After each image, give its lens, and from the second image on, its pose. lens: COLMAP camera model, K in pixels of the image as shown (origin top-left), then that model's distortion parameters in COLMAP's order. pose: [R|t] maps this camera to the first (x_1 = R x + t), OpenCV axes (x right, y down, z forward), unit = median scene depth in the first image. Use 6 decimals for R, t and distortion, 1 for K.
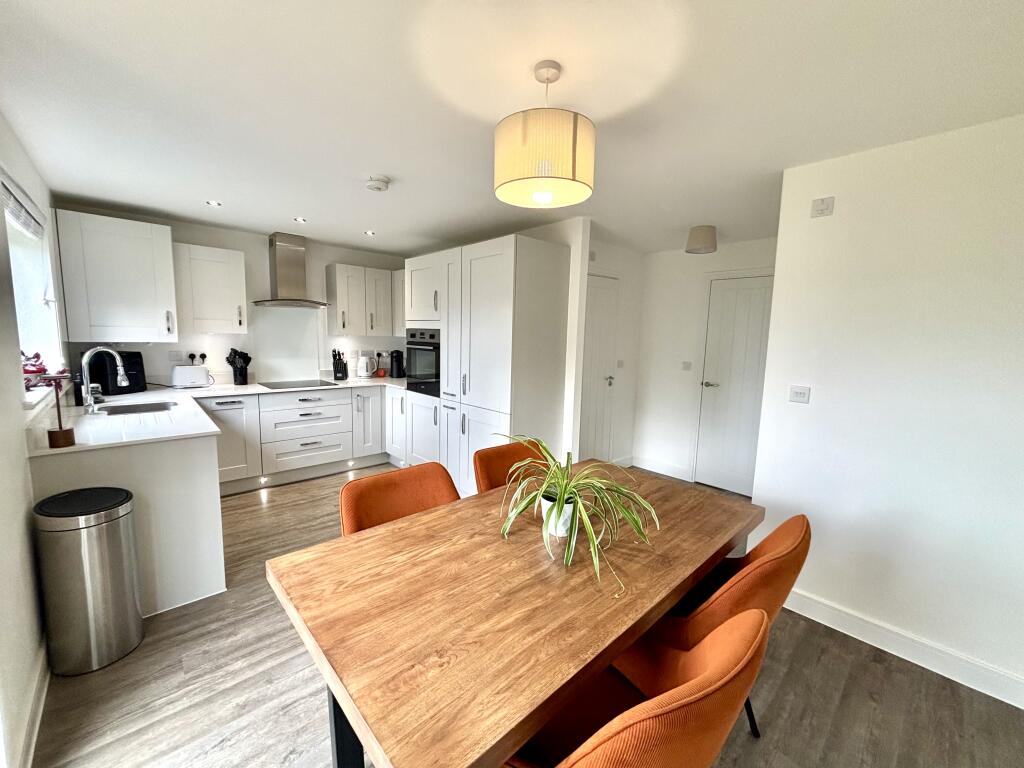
lens RADIAL K [[412.4, 0, 509.5], [0, 412.4, 387.5], [0, 0, 1]] dist [0.000000, 0.000050]
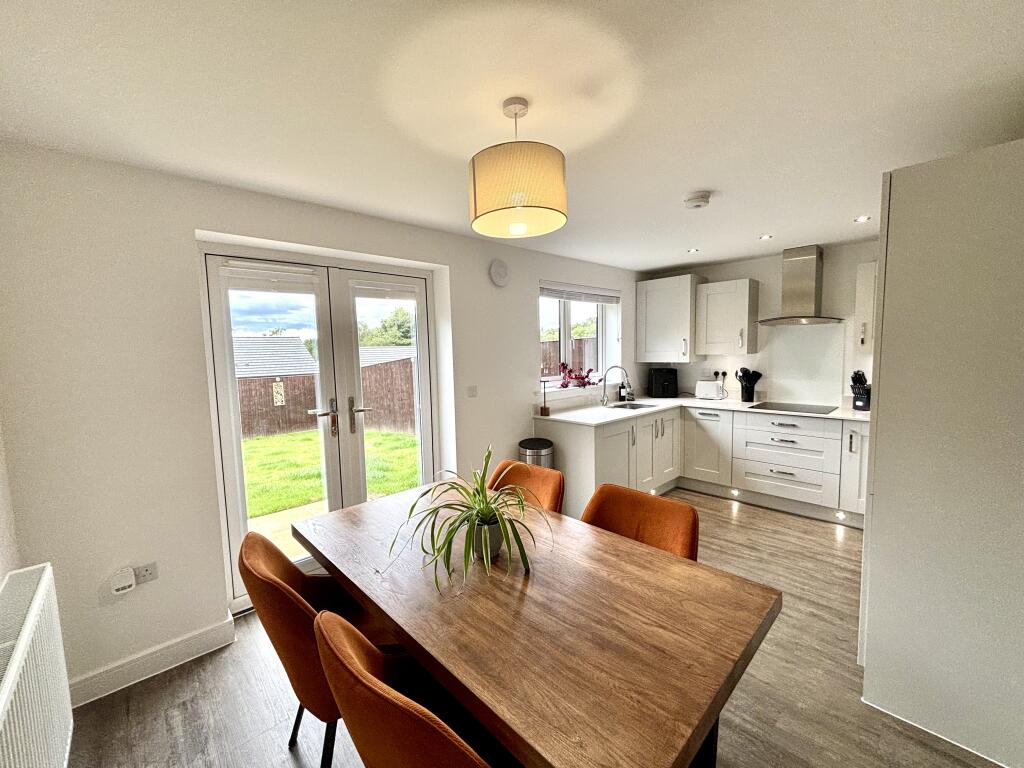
lens RADIAL K [[412.4, 0, 509.6], [0, 412.4, 382.0], [0, 0, 1]] dist [0.000000, 0.000050]
pose [[0.005777, 0.050771, -0.998694, 0.433234], [-0.103799, 0.993346, 0.049899, -0.048281], [0.994582, 0.103375, 0.011008, 0.386866]]
